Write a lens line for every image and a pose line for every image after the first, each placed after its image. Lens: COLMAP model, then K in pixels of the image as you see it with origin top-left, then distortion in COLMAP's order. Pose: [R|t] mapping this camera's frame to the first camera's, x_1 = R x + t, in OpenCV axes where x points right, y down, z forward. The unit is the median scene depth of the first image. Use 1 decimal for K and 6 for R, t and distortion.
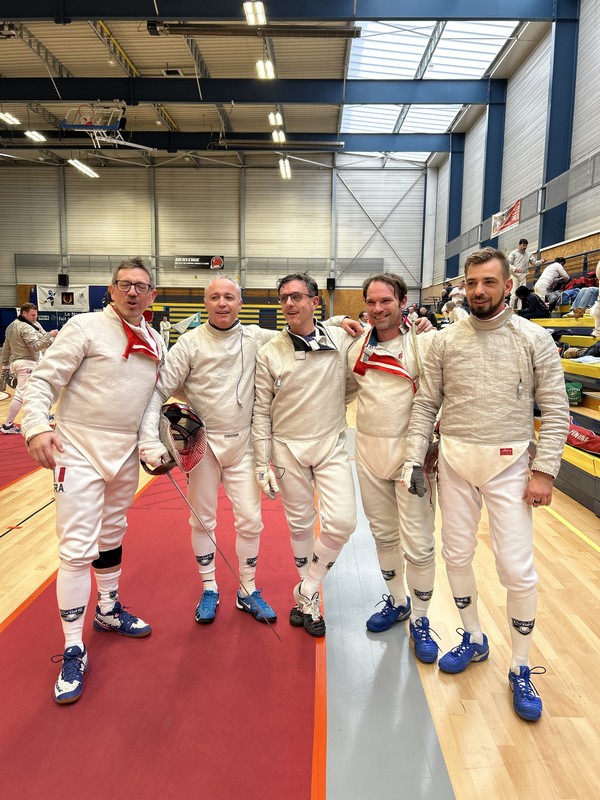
lens RADIAL K [[603.4, 0, 299.7], [0, 603.4, 411.5], [0, 0, 1]] dist [0.042849, -0.040389]
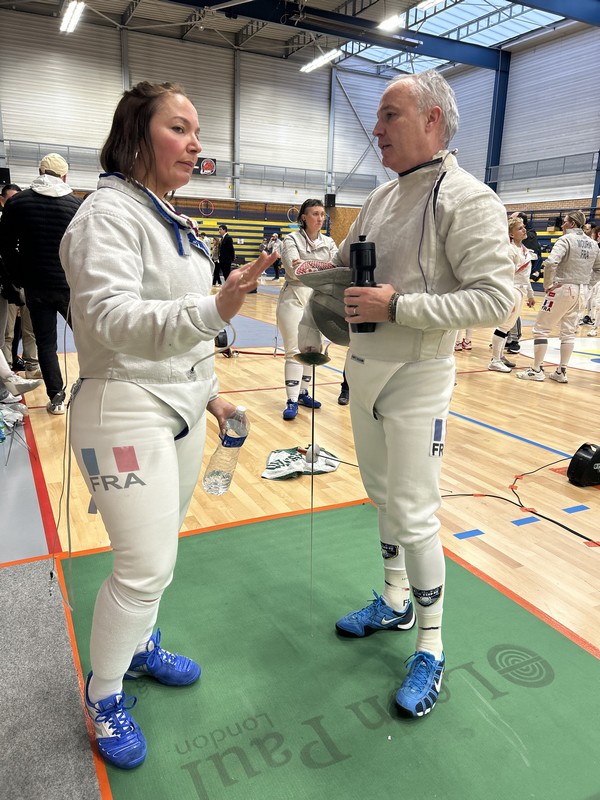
lens RADIAL K [[603.4, 0, 298.8], [0, 603.4, 400.7], [0, 0, 1]] dist [0.042849, -0.040389]
pose [[0.881519, -0.102543, 0.460880, -0.443983], [0.050594, 0.991026, 0.123726, -0.025716], [-0.469431, -0.085749, 0.878796, 0.185554]]
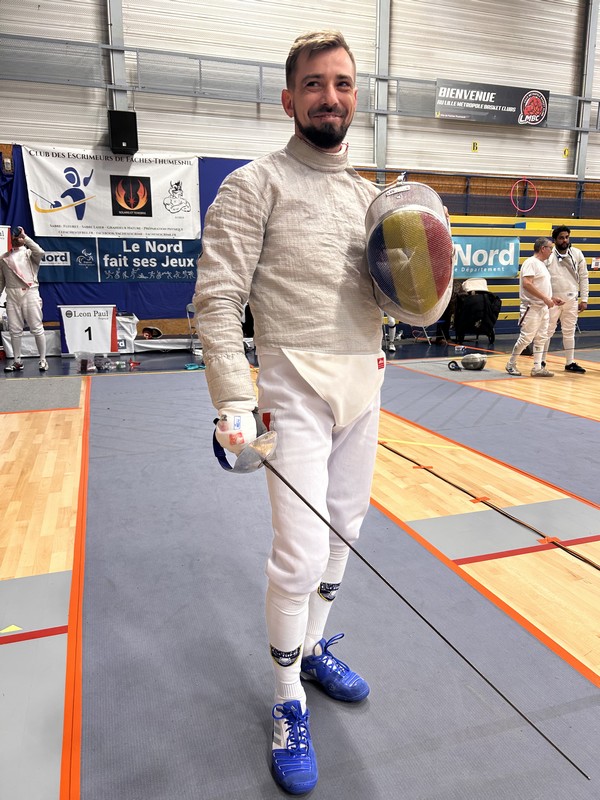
lens RADIAL K [[603.4, 0, 301.4], [0, 603.4, 401.2], [0, 0, 1]] dist [0.042849, -0.040389]
pose [[0.935727, -0.087459, 0.341710, -0.424980], [0.064369, 0.994845, 0.078361, -0.100706], [-0.346802, -0.051329, 0.936533, 0.679928]]
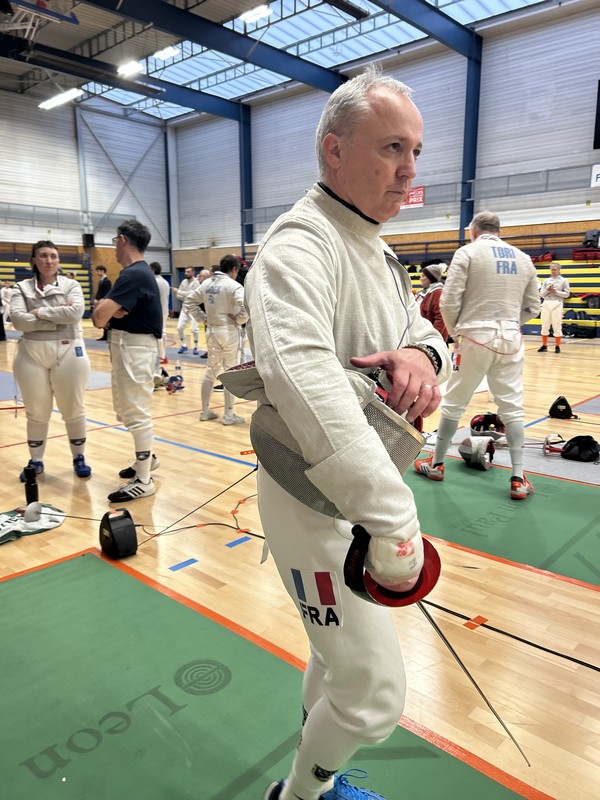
lens RADIAL K [[603.4, 0, 299.9], [0, 603.4, 400.6], [0, 0, 1]] dist [0.042849, -0.040389]
pose [[0.646077, -0.151596, 0.748066, -0.443623], [0.122162, 0.987981, 0.094709, -0.027025], [-0.753433, 0.030196, 0.656831, 0.194243]]
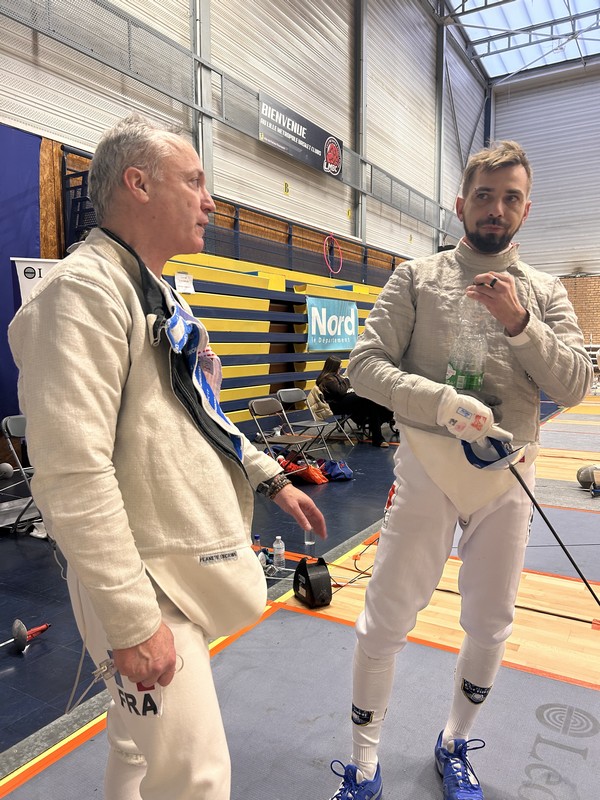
lens RADIAL K [[603.4, 0, 301.9], [0, 603.4, 394.8], [0, 0, 1]] dist [0.042849, -0.040389]
pose [[0.482498, -0.091506, 0.871104, -0.448578], [0.126842, 0.991344, 0.033880, -0.130171], [-0.866664, 0.094145, 0.489929, 0.865855]]
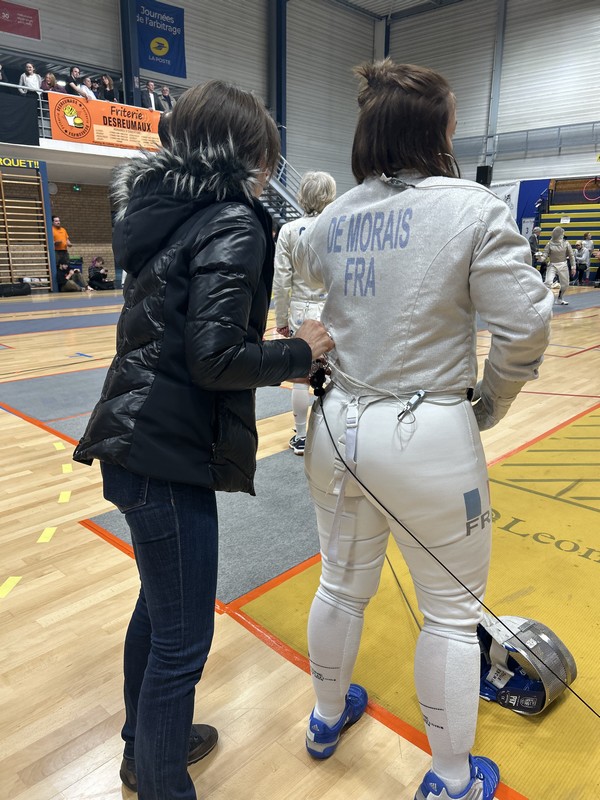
lens RADIAL K [[603.4, 0, 305.5], [0, 603.4, 401.0], [0, 0, 1]] dist [0.042849, -0.040389]
pose [[0.750838, 0.159604, -0.640912, -0.069571], [-0.088238, 0.985905, 0.142144, -0.050071], [0.654566, -0.050174, 0.754338, 0.359597]]
